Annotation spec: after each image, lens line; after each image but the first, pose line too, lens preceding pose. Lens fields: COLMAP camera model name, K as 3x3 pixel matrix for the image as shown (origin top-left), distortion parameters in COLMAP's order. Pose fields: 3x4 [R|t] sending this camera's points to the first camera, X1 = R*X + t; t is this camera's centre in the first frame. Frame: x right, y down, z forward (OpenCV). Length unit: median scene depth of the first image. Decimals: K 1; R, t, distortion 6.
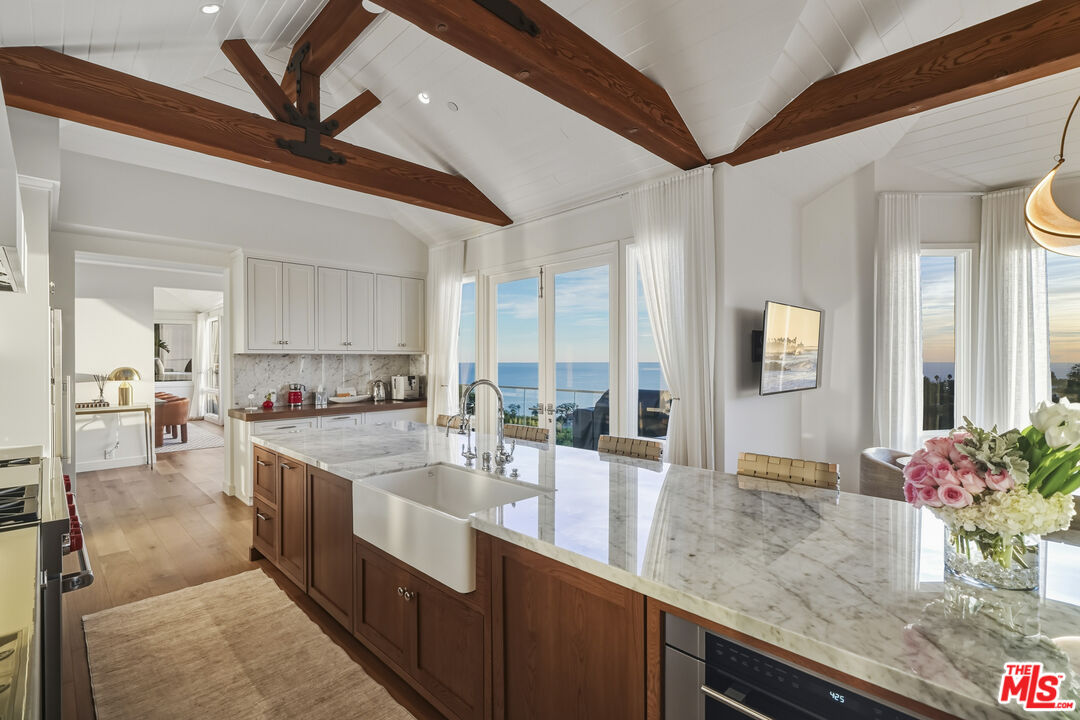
lens RADIAL K [[497.6, 0, 542.8], [0, 497.6, 362.4], [0, 0, 1]] dist [-0.005013, 0.001199]
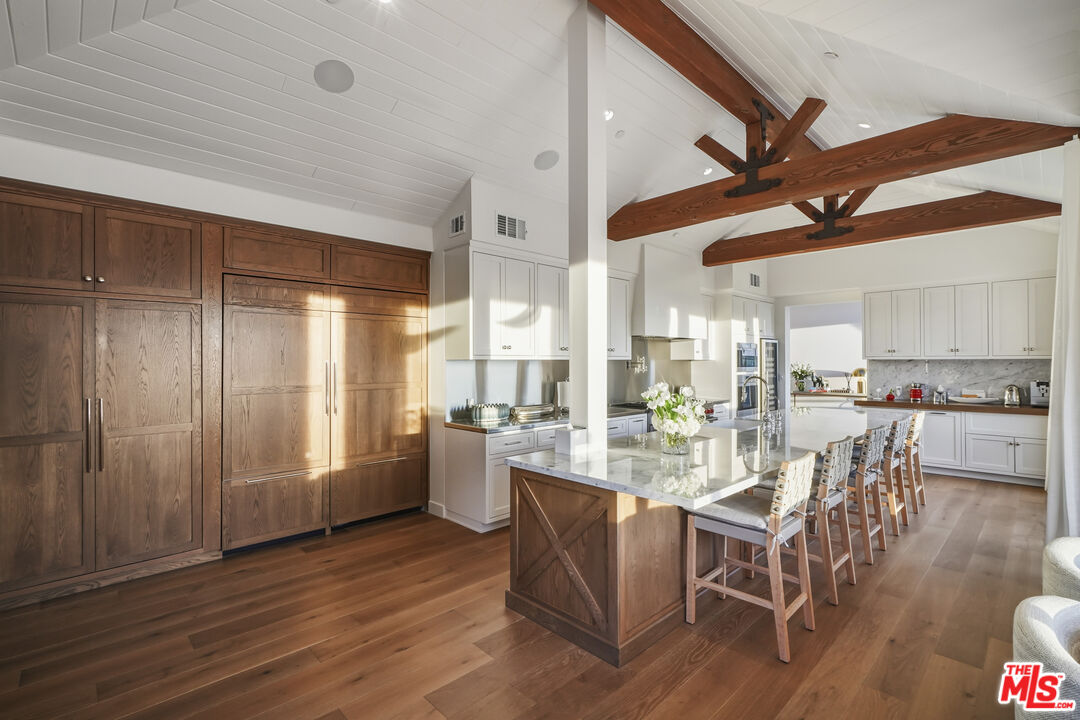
lens RADIAL K [[497.6, 0, 540.3], [0, 497.6, 360.1], [0, 0, 1]] dist [-0.005013, 0.001199]
pose [[-0.023684, -0.000797, -0.999719, 1.022493], [-0.004117, 0.999991, -0.000700, -0.013220], [0.999711, 0.004100, -0.023687, 0.104467]]
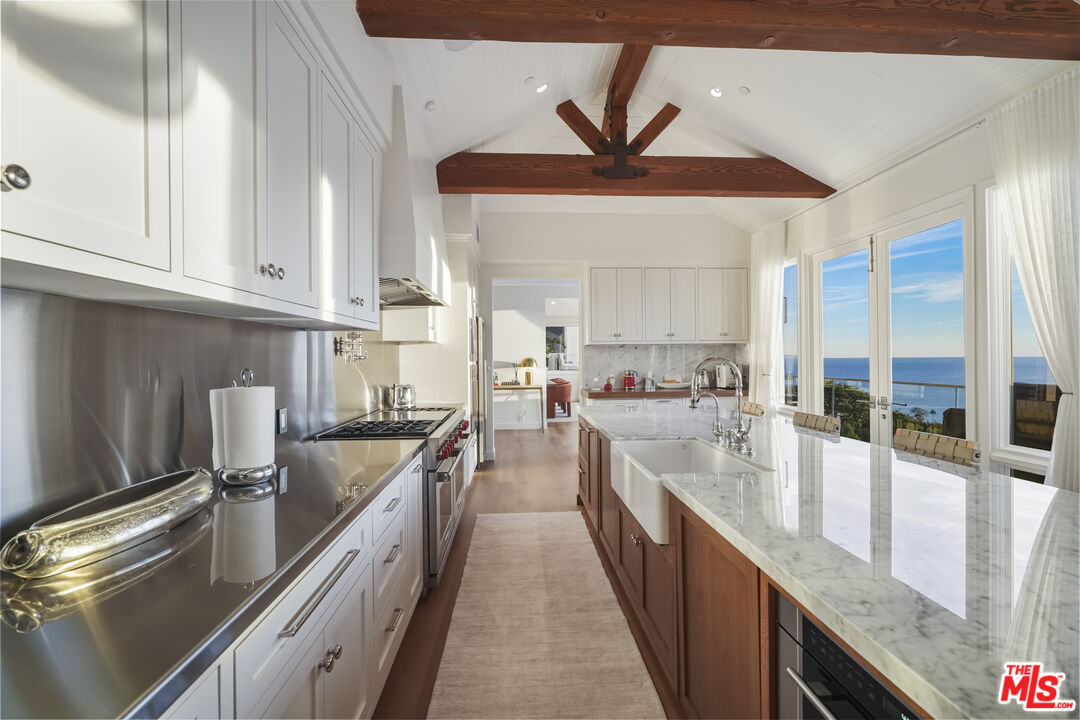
lens RADIAL K [[486.6, 0, 543.0], [0, 486.6, 357.2], [0, 0, 1]] dist [-0.009494, 0.001816]
pose [[0.745840, -0.004801, -0.666108, 0.153070], [0.003438, 0.999988, -0.003358, 0.020034], [0.666116, 0.000215, 0.745848, 0.006870]]
